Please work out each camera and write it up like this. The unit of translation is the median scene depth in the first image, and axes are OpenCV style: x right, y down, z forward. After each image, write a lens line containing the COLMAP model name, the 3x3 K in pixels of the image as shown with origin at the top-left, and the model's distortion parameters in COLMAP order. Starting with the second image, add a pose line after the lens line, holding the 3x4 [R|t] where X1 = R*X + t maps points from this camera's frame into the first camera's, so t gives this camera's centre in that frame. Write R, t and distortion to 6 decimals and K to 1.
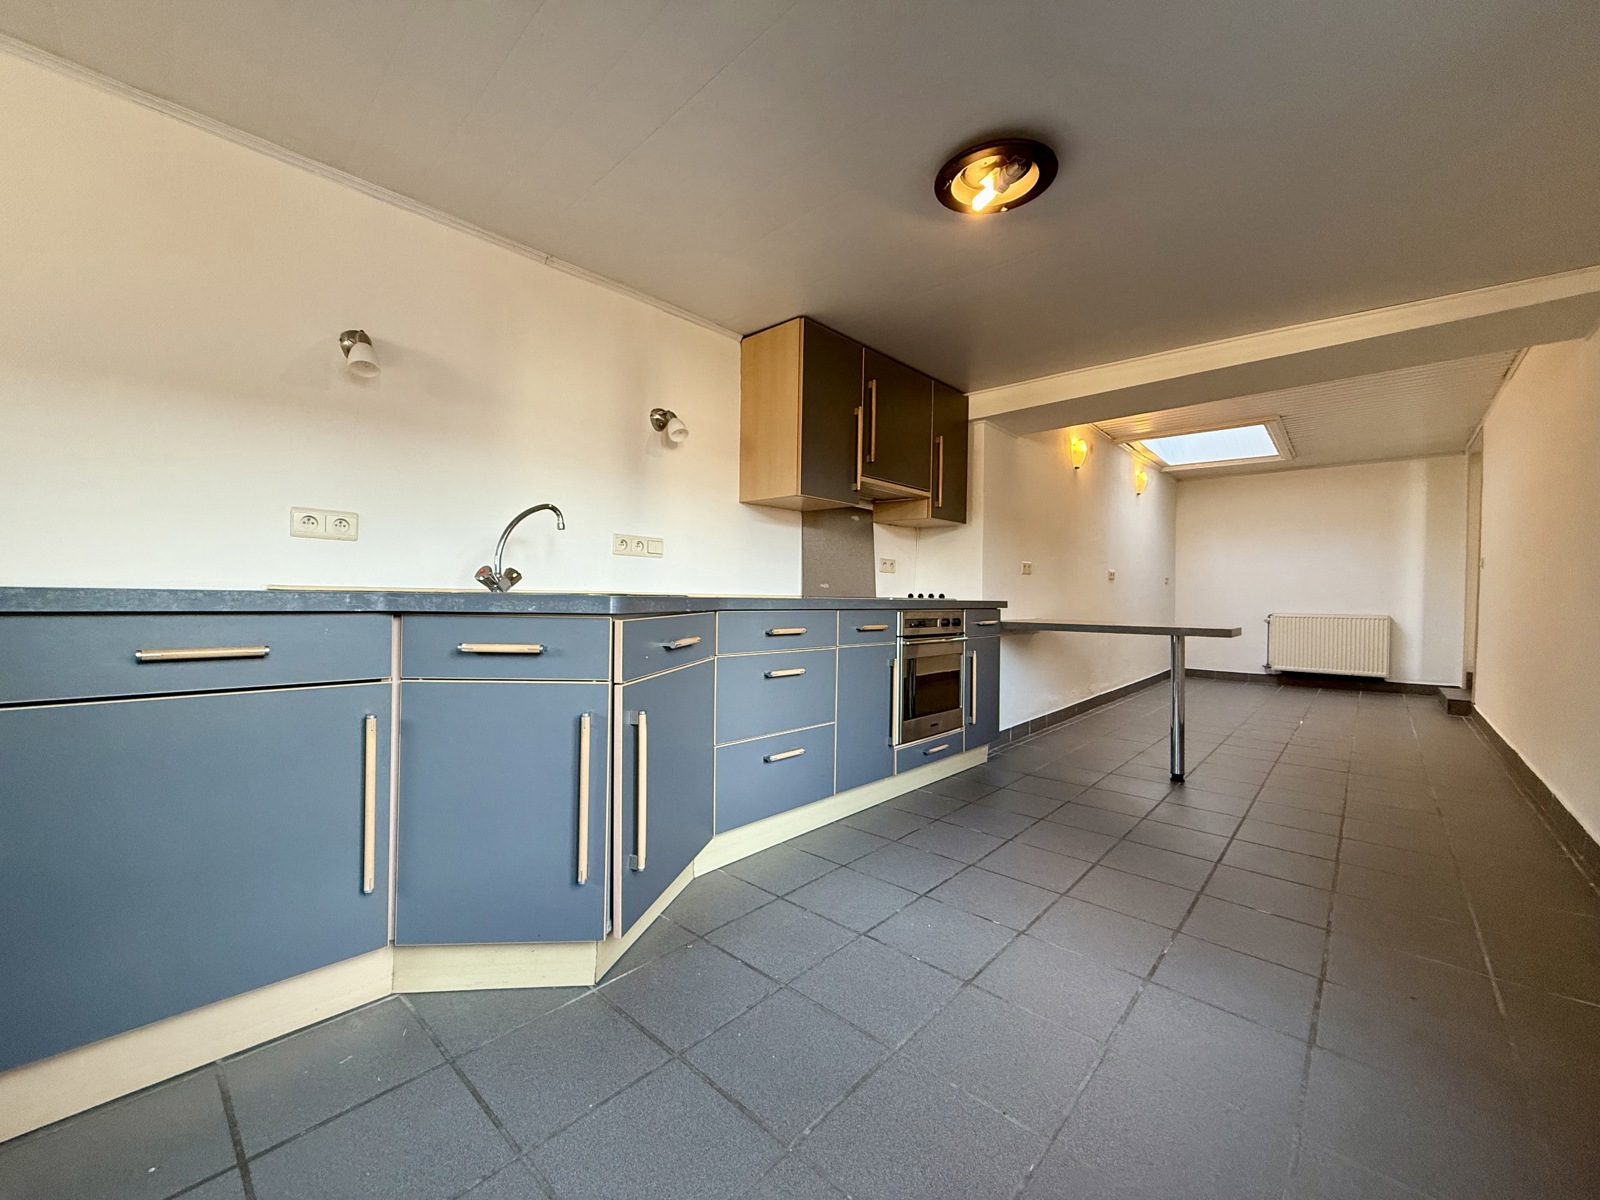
lens RADIAL K [[634.6, 0, 796.5], [0, 634.6, 598.7], [0, 0, 1]] dist [0.000809, -0.000364]
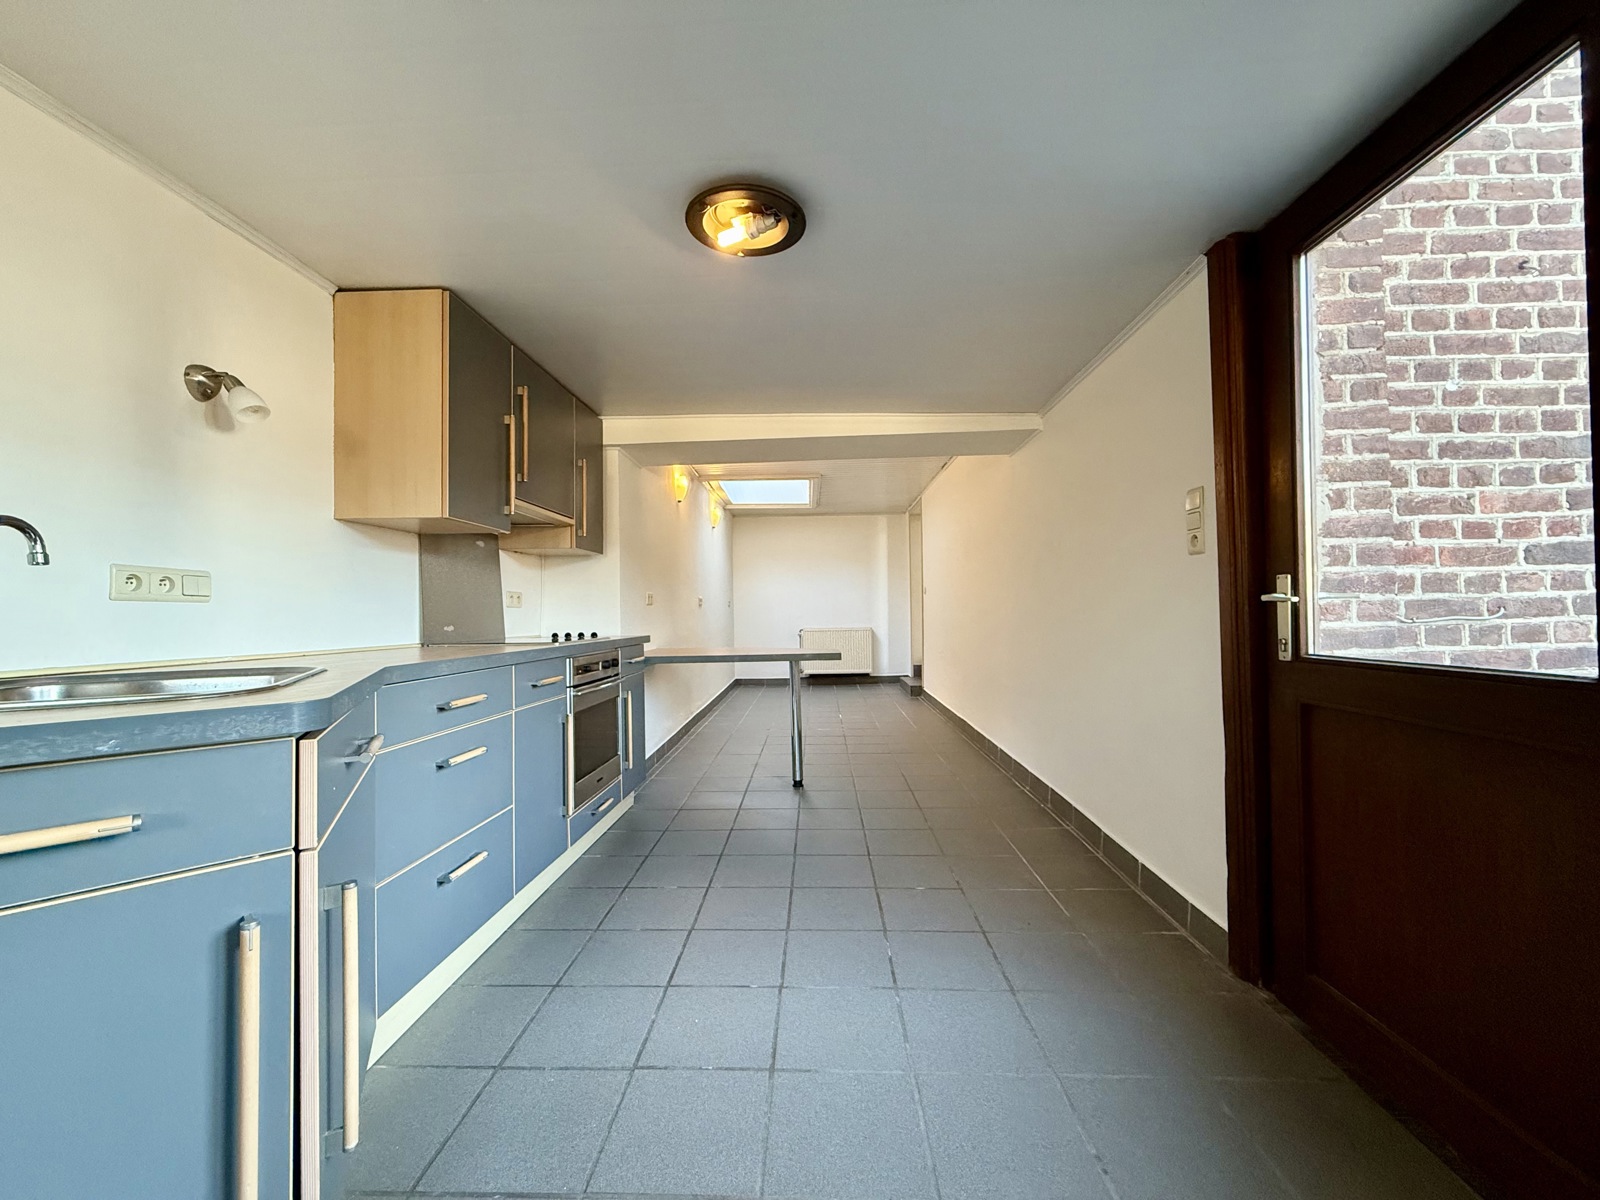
lens RADIAL K [[634.6, 0, 800.5], [0, 634.6, 599.9], [0, 0, 1]] dist [0.000809, -0.000364]
pose [[0.763676, -0.011122, 0.645504, -0.142422], [0.027945, 0.999484, -0.015839, -0.033606], [-0.644994, 0.030134, 0.763593, 0.117380]]
